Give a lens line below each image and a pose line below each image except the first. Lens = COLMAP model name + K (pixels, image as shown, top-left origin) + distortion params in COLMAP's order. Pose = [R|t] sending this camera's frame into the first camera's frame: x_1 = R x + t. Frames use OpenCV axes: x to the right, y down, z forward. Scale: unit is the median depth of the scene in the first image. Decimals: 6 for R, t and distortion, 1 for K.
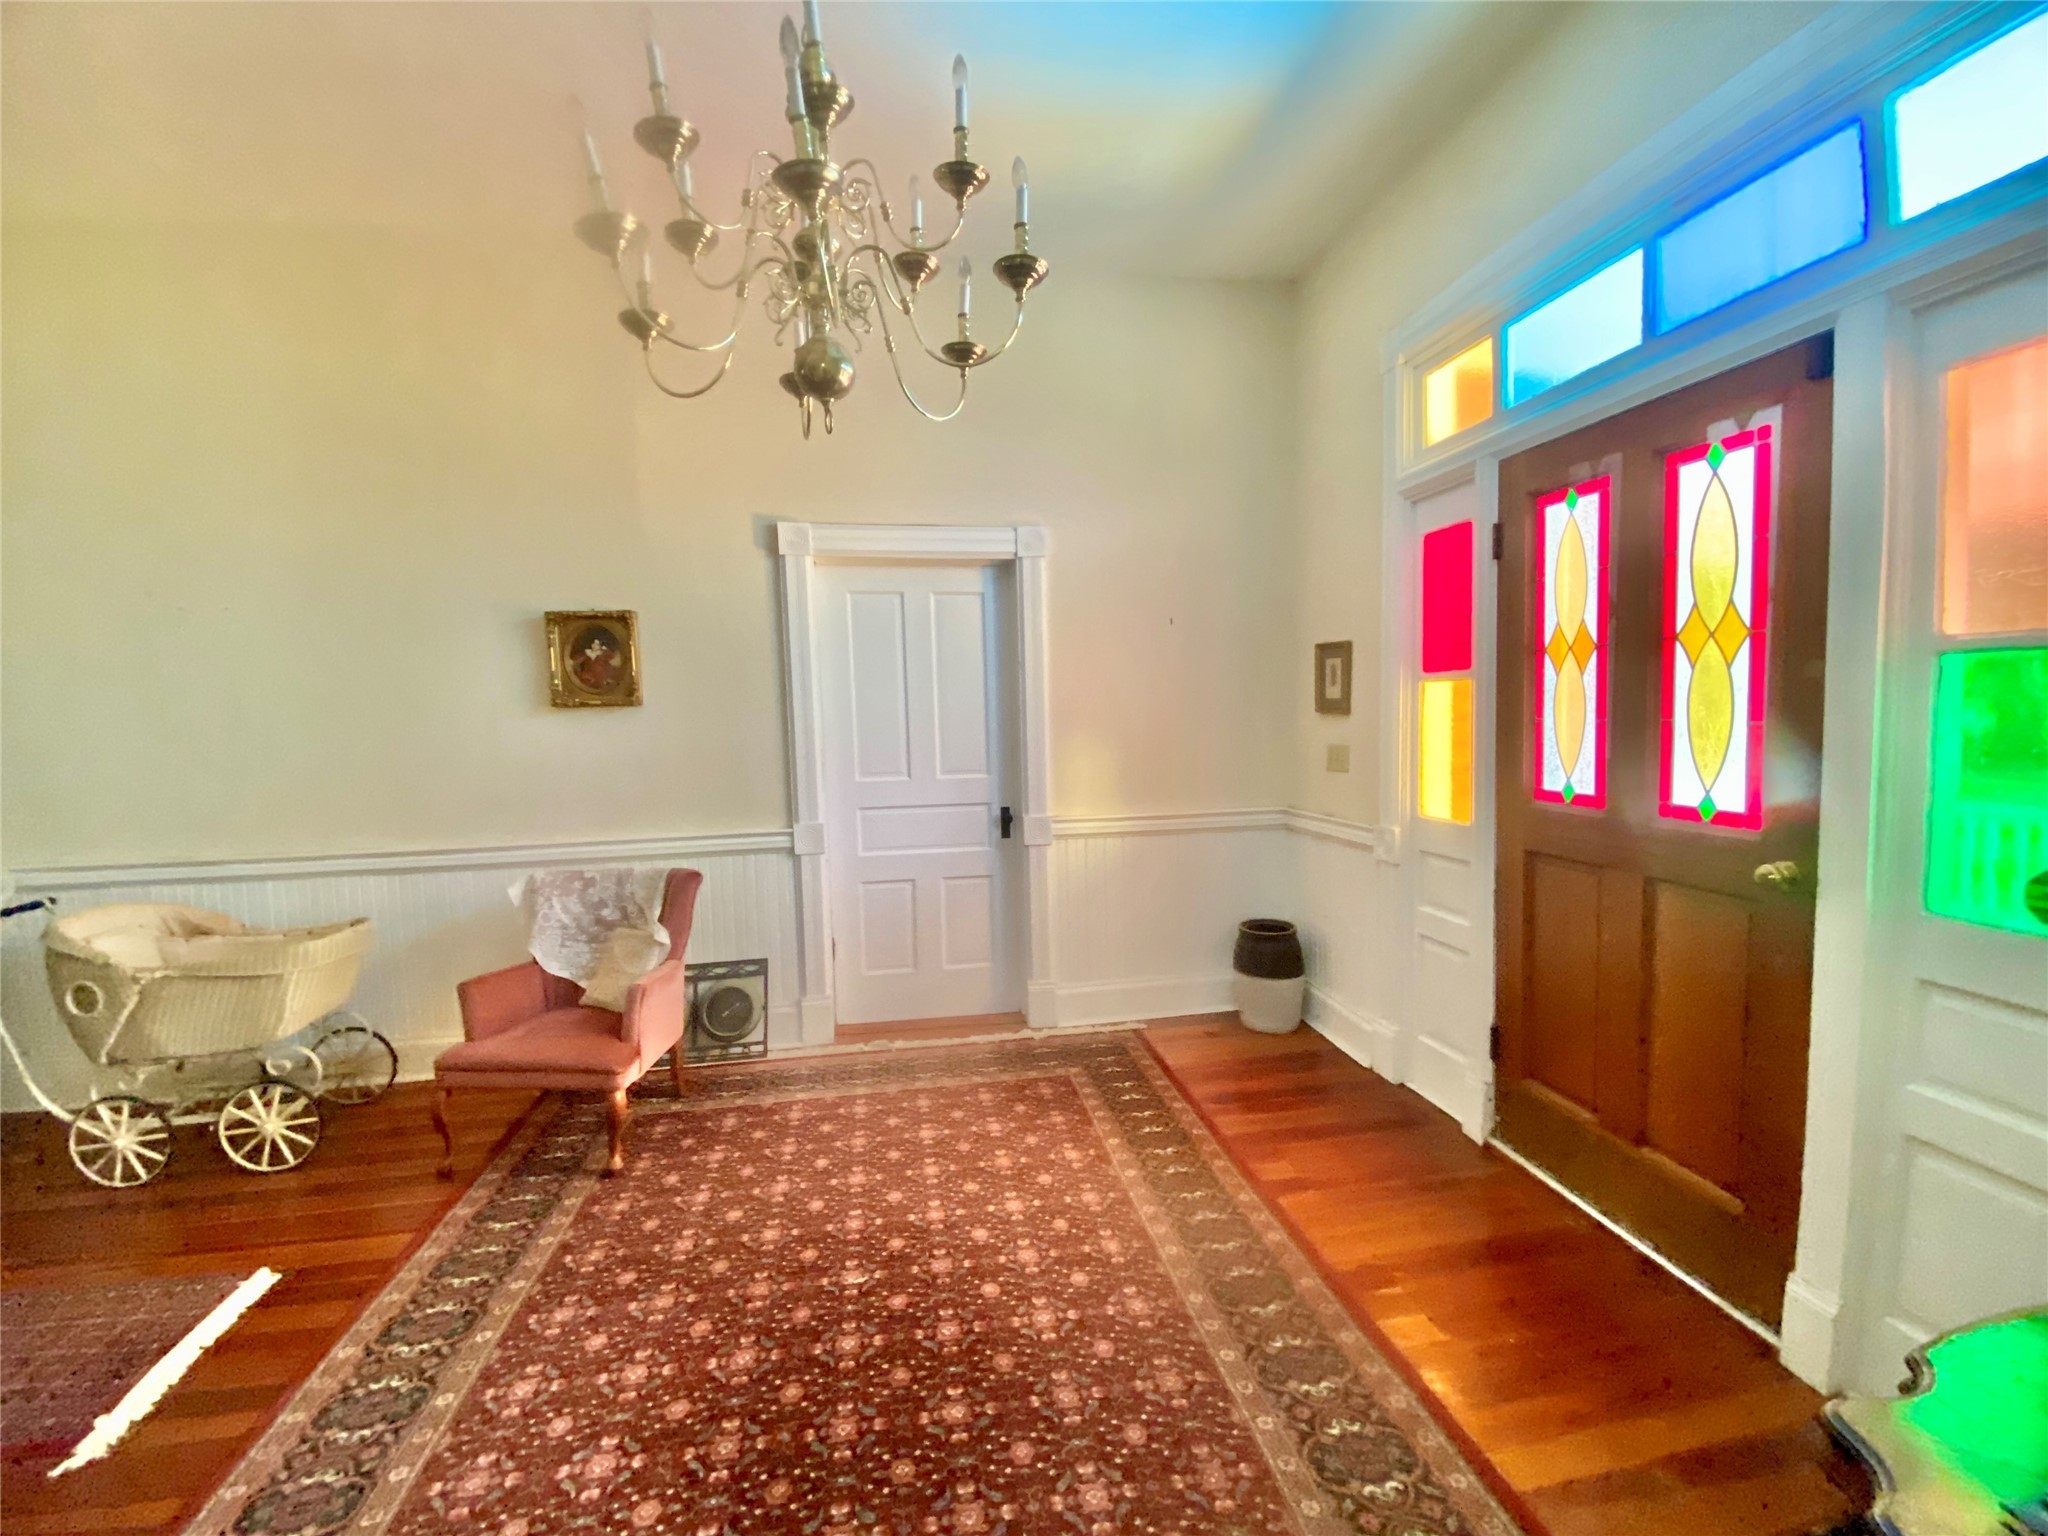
lens RADIAL K [[834.7, 0, 1008.9], [0, 834.7, 757.6], [0, 0, 1]] dist [0.002137, -0.002083]
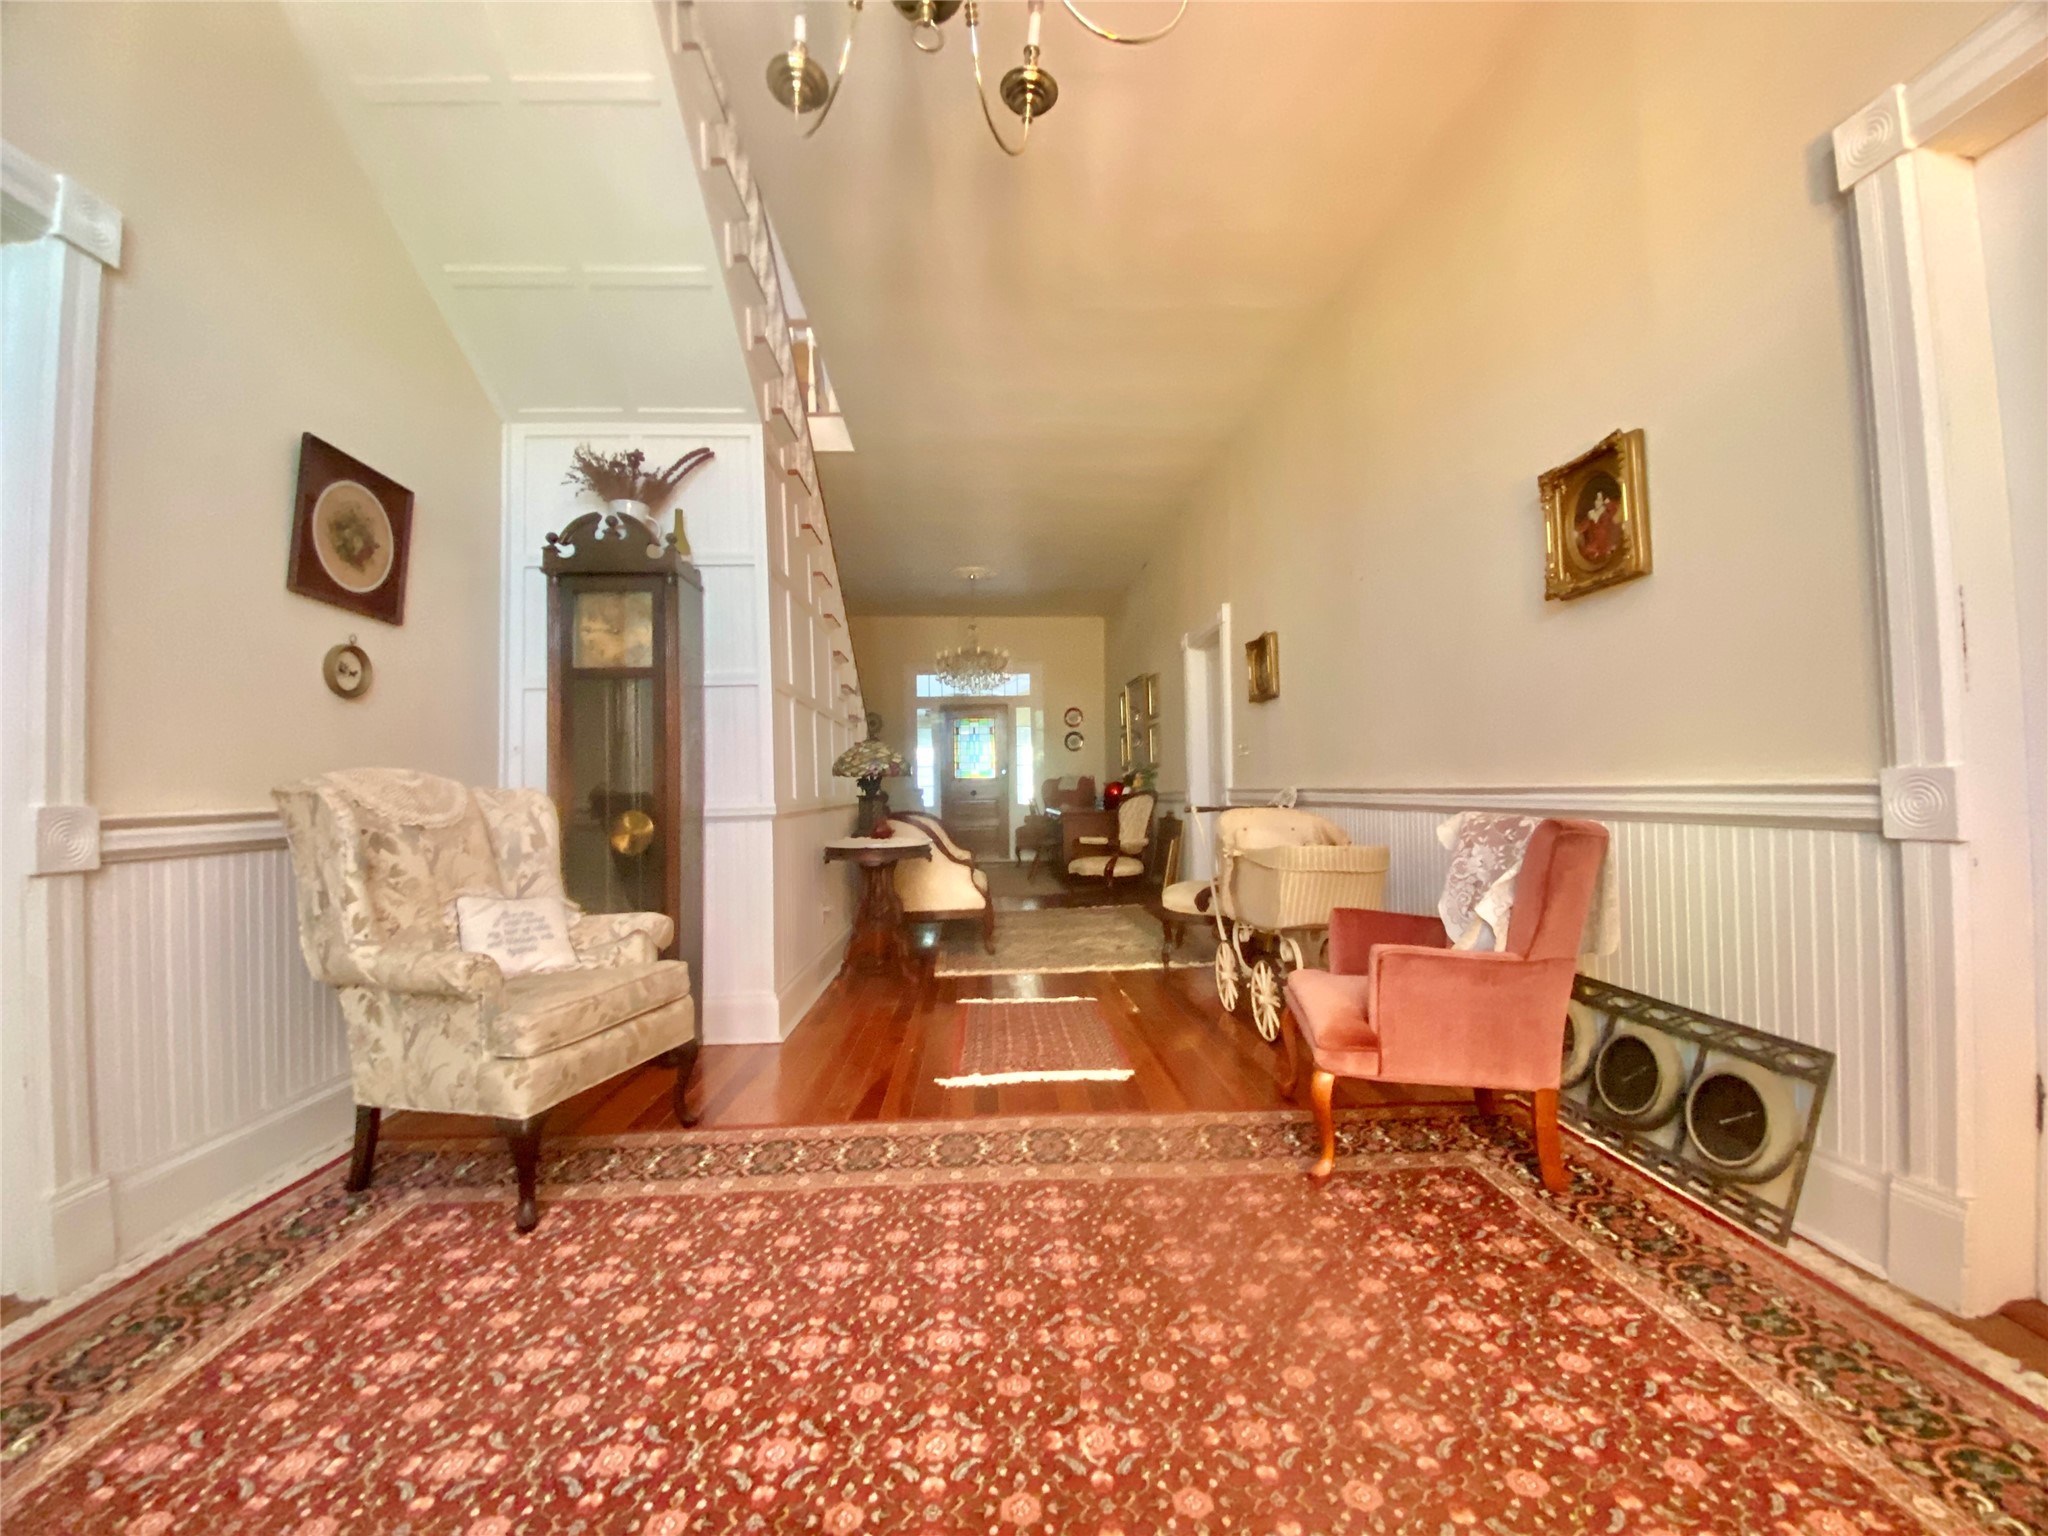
lens RADIAL K [[834.7, 0, 1026.0], [0, 834.7, 773.4], [0, 0, 1]] dist [0.002137, -0.002083]
pose [[-0.098092, 0.011607, -0.995110, 0.260096], [-0.045635, 0.998828, 0.016148, 0.109936], [0.994130, 0.046996, -0.097448, 0.674552]]
